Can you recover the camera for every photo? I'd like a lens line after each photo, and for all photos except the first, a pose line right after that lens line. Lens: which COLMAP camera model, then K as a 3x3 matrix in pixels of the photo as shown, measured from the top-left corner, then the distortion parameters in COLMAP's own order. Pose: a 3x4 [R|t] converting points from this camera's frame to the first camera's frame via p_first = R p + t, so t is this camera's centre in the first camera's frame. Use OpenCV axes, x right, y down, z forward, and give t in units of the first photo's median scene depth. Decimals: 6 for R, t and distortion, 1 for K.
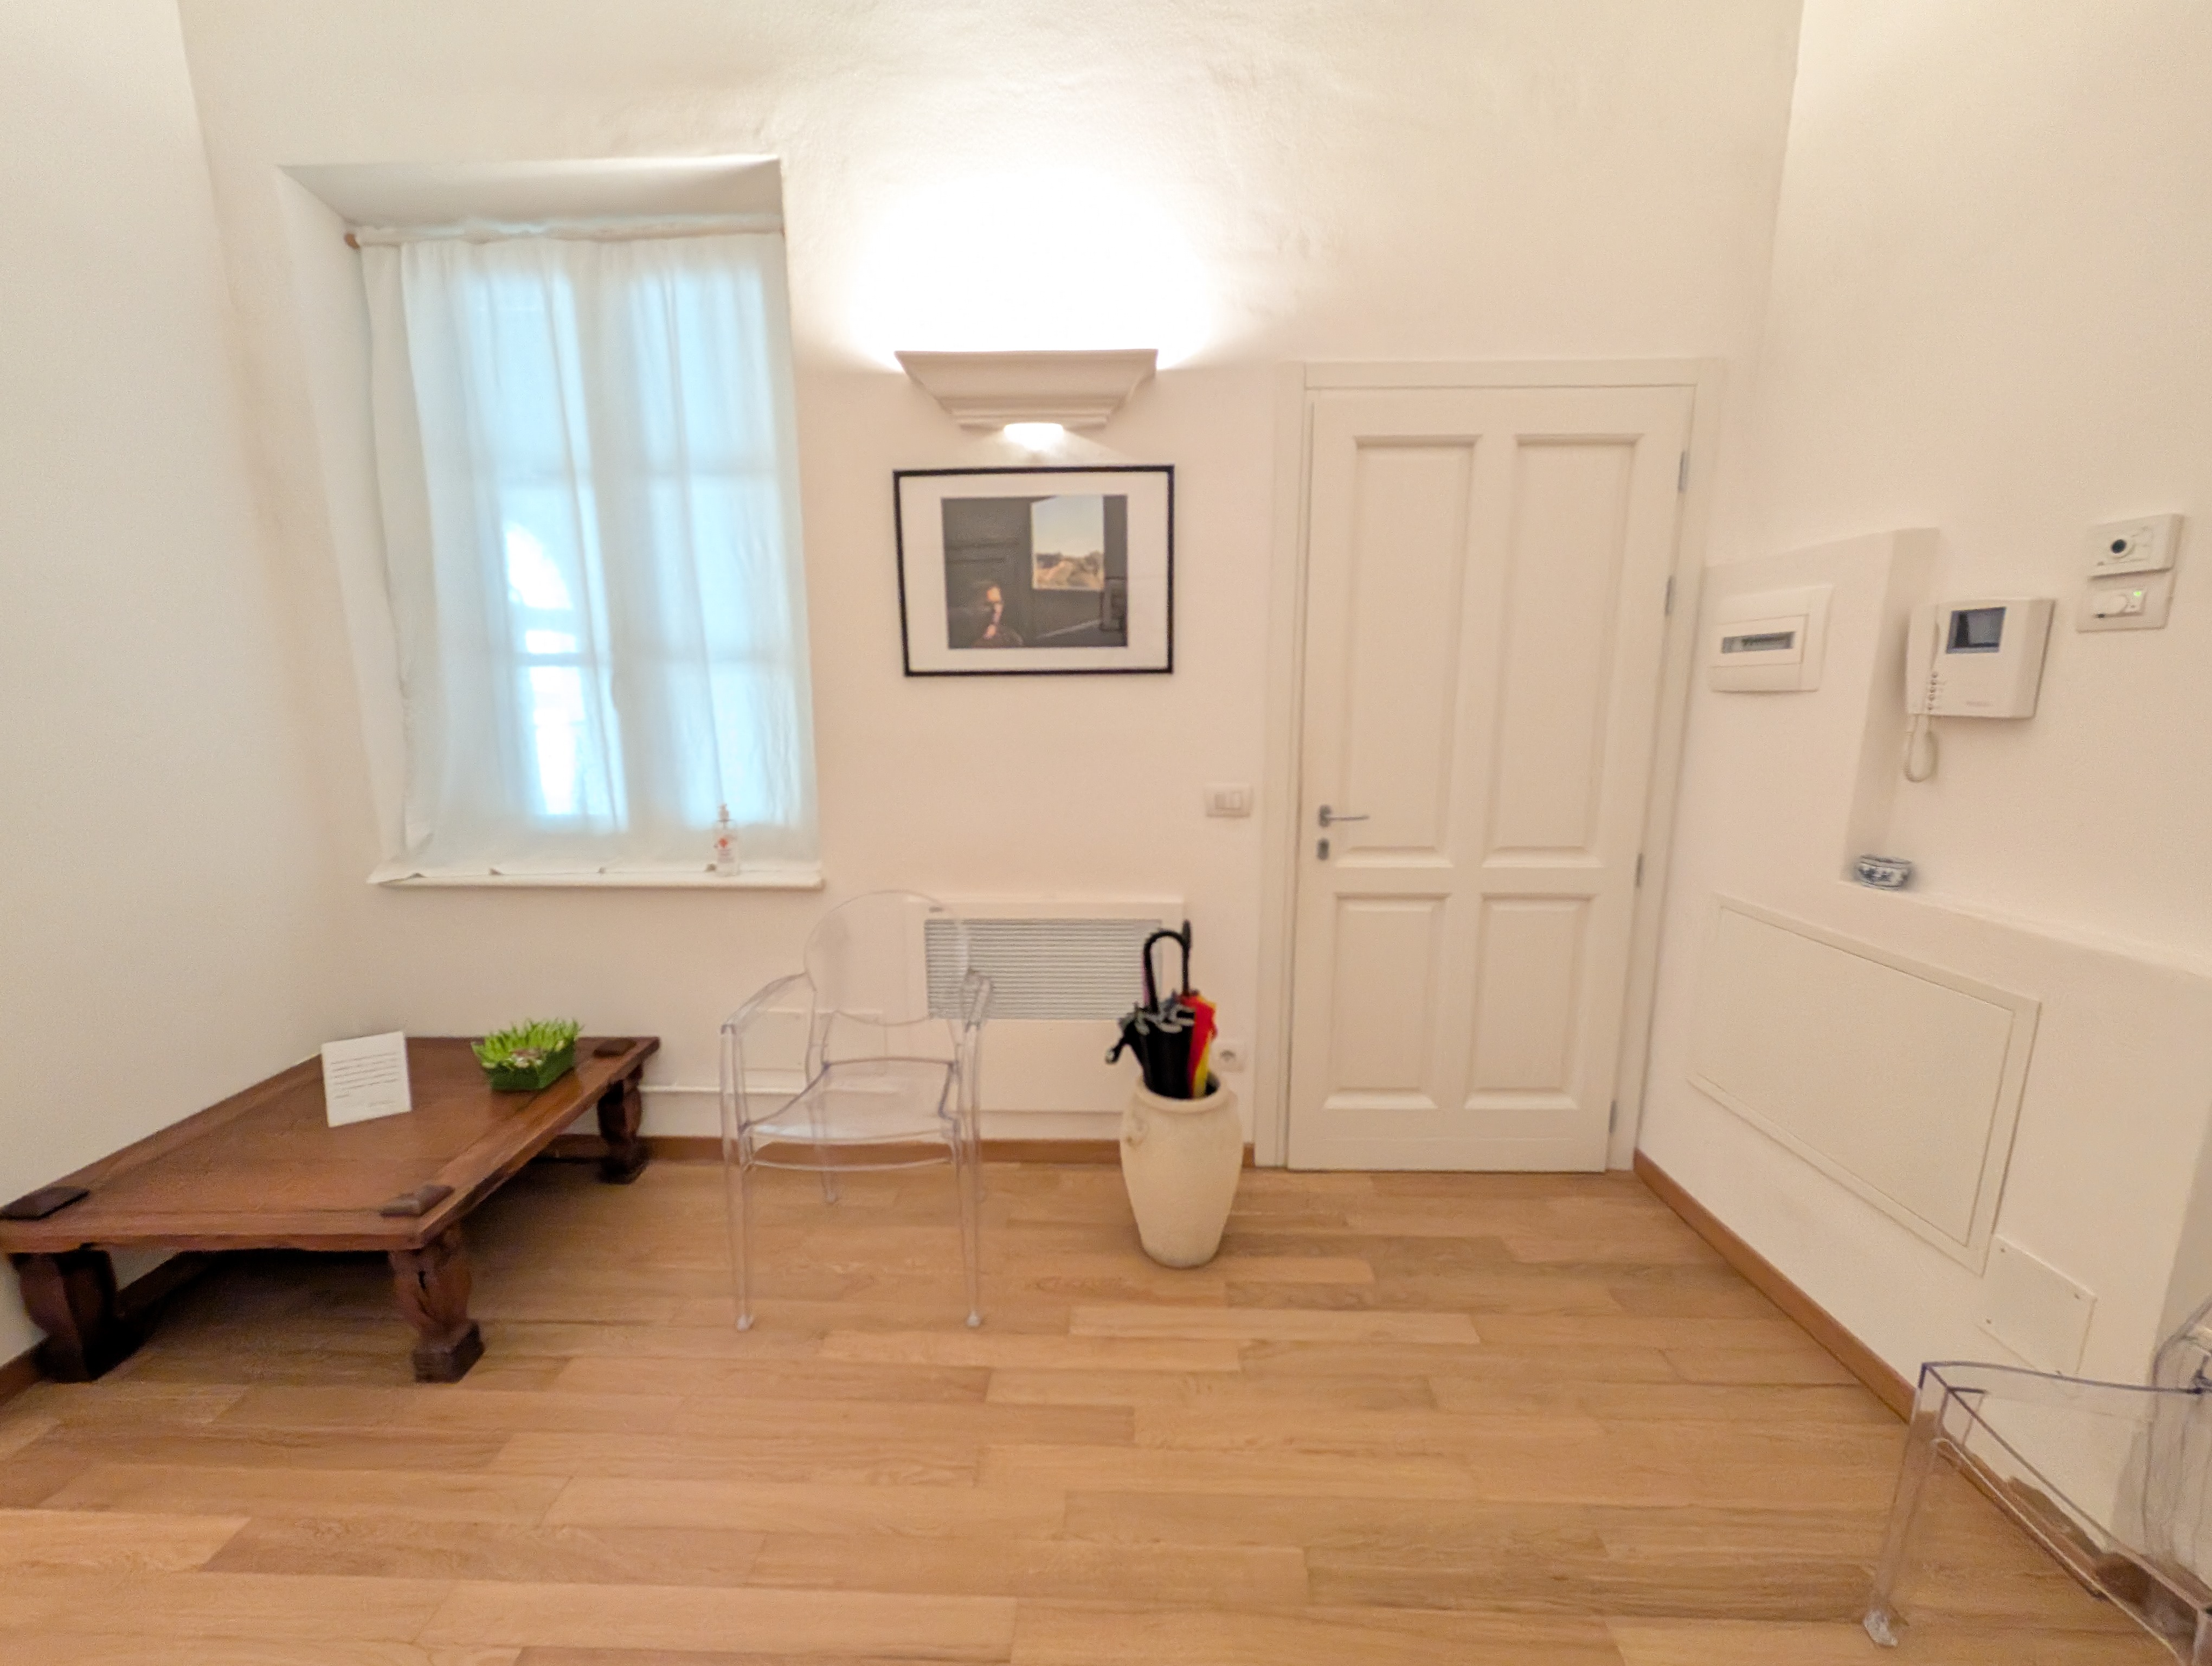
lens RADIAL K [[835.1, 0, 1105.6], [0, 835.1, 830.8], [0, 0, 1]] dist [-0.003185, 0.000432]
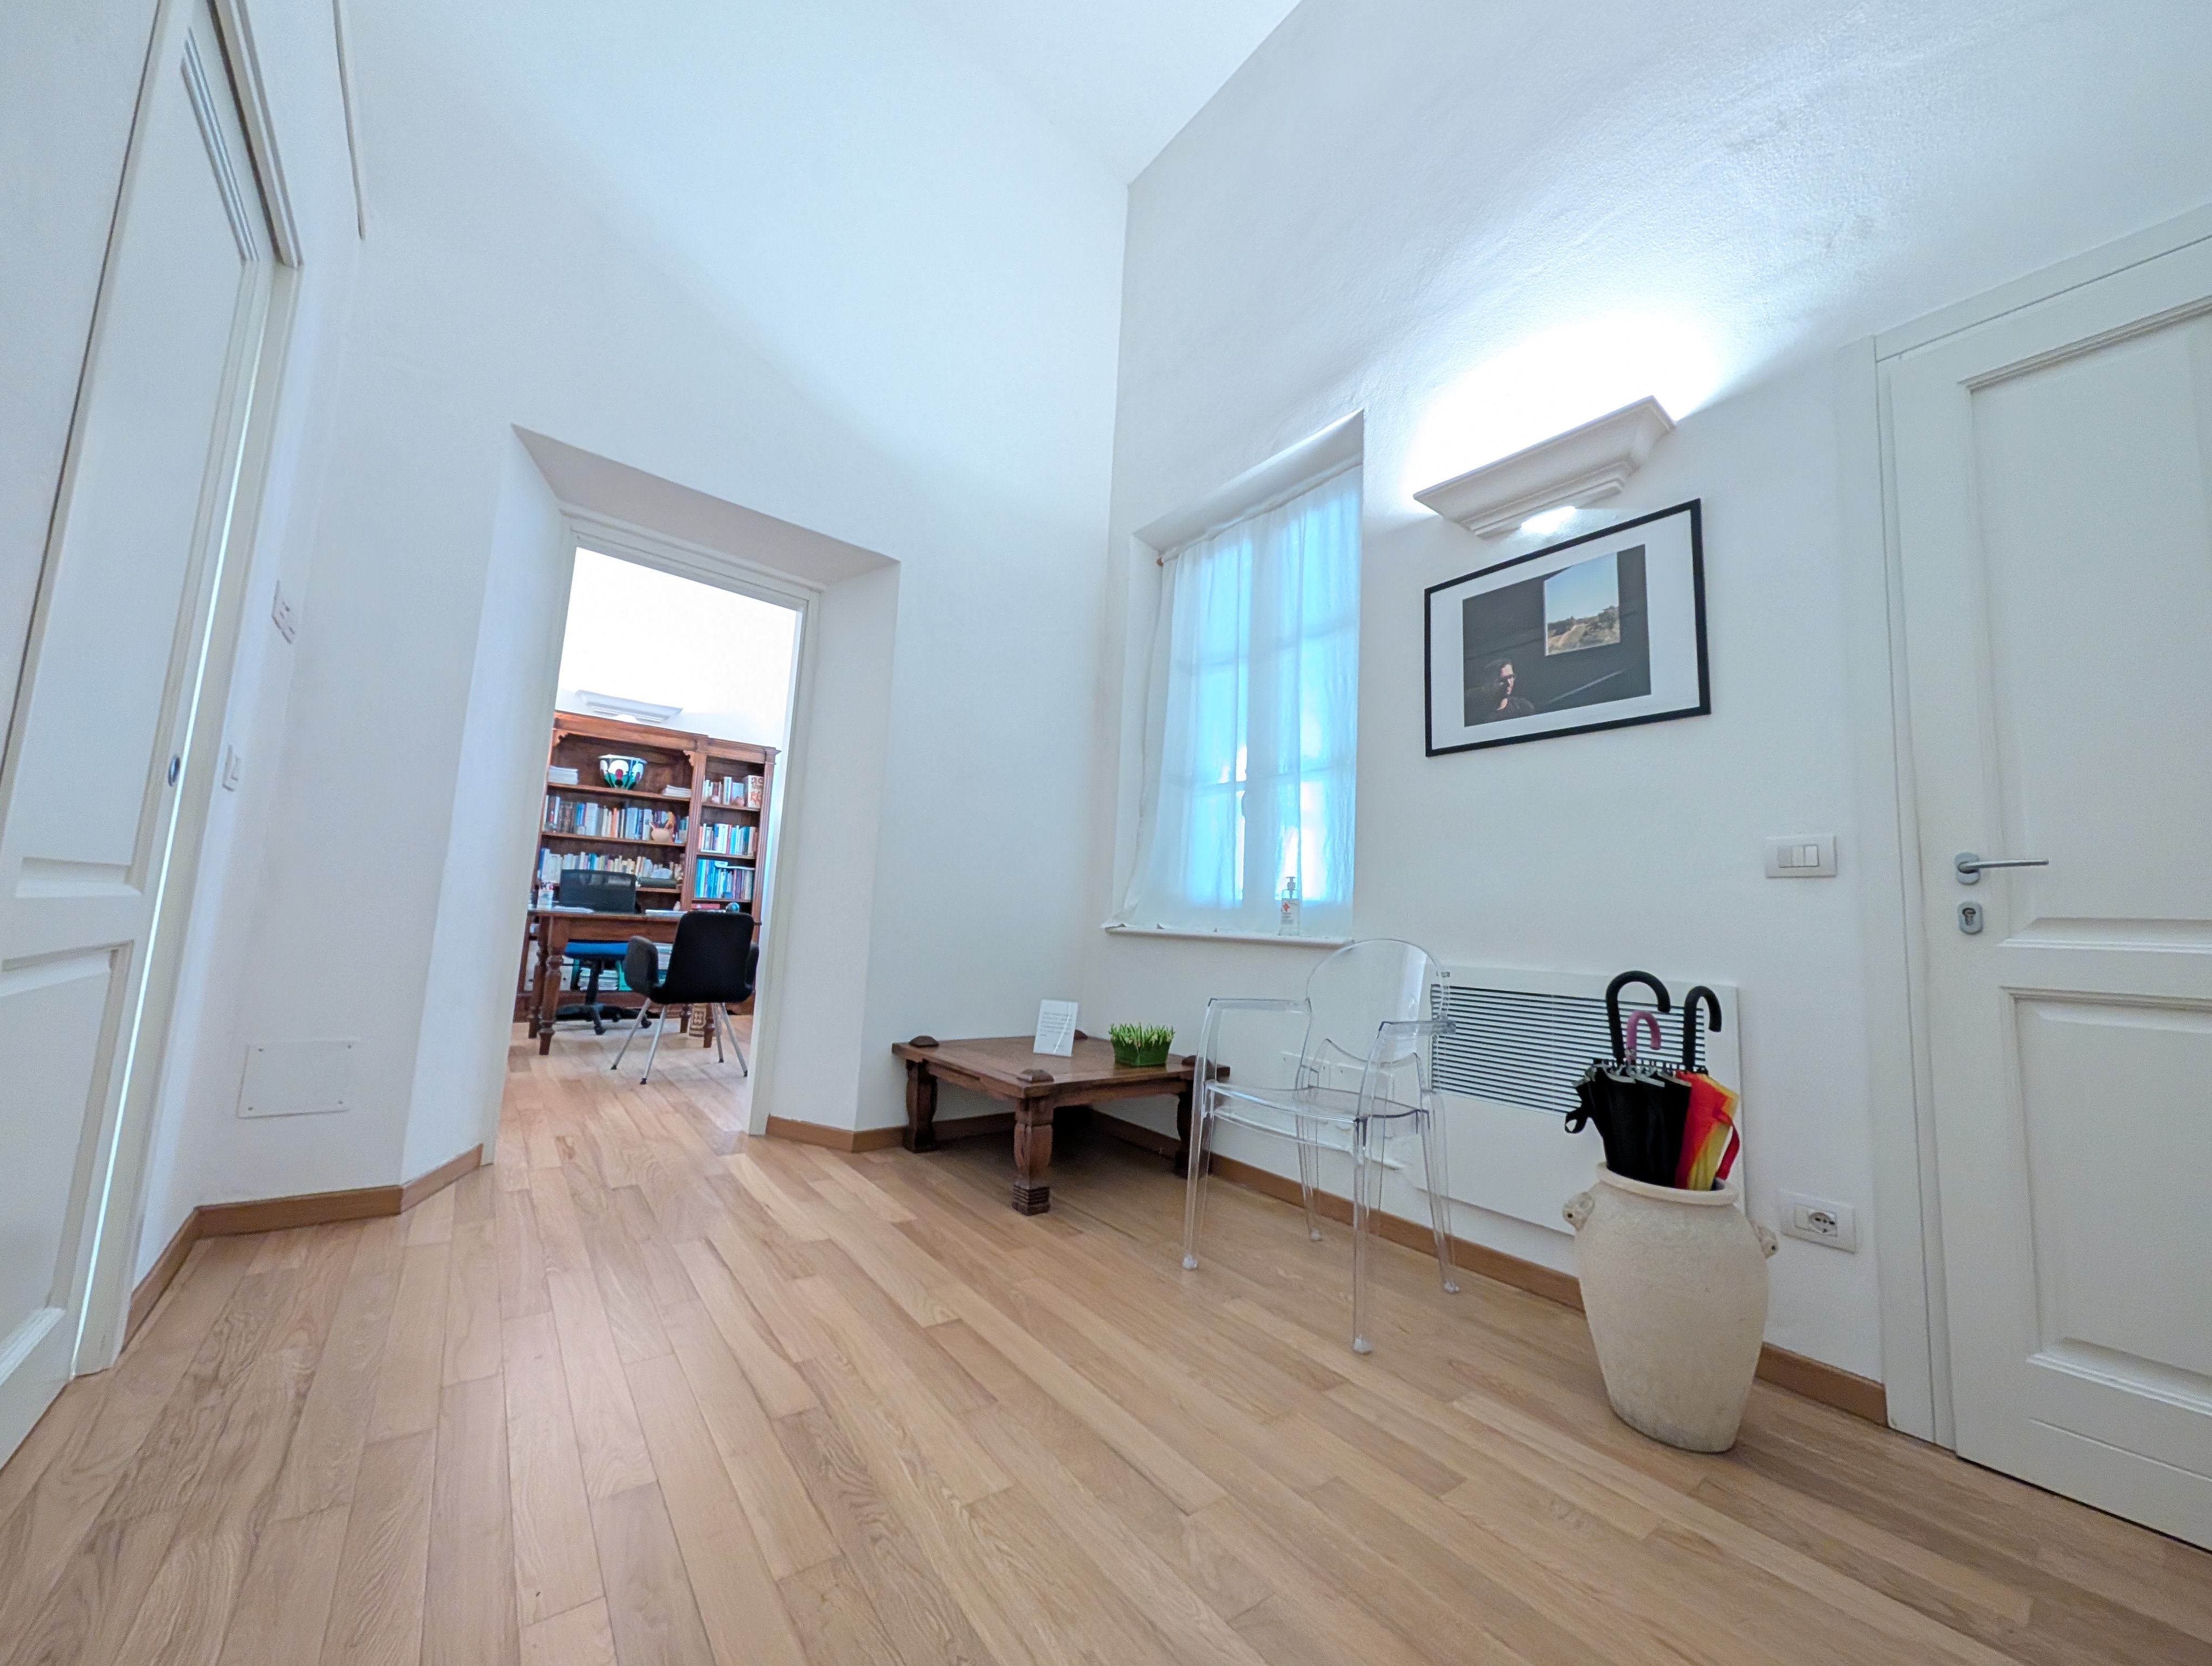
lens RADIAL K [[835.1, 0, 1108.4], [0, 835.1, 831.5], [0, 0, 1]] dist [-0.003185, 0.000432]
pose [[0.624922, -0.056567, -0.778635, 0.372332], [-0.187262, 0.957392, -0.219847, 0.247371], [0.757895, 0.283196, 0.587703, 0.051775]]
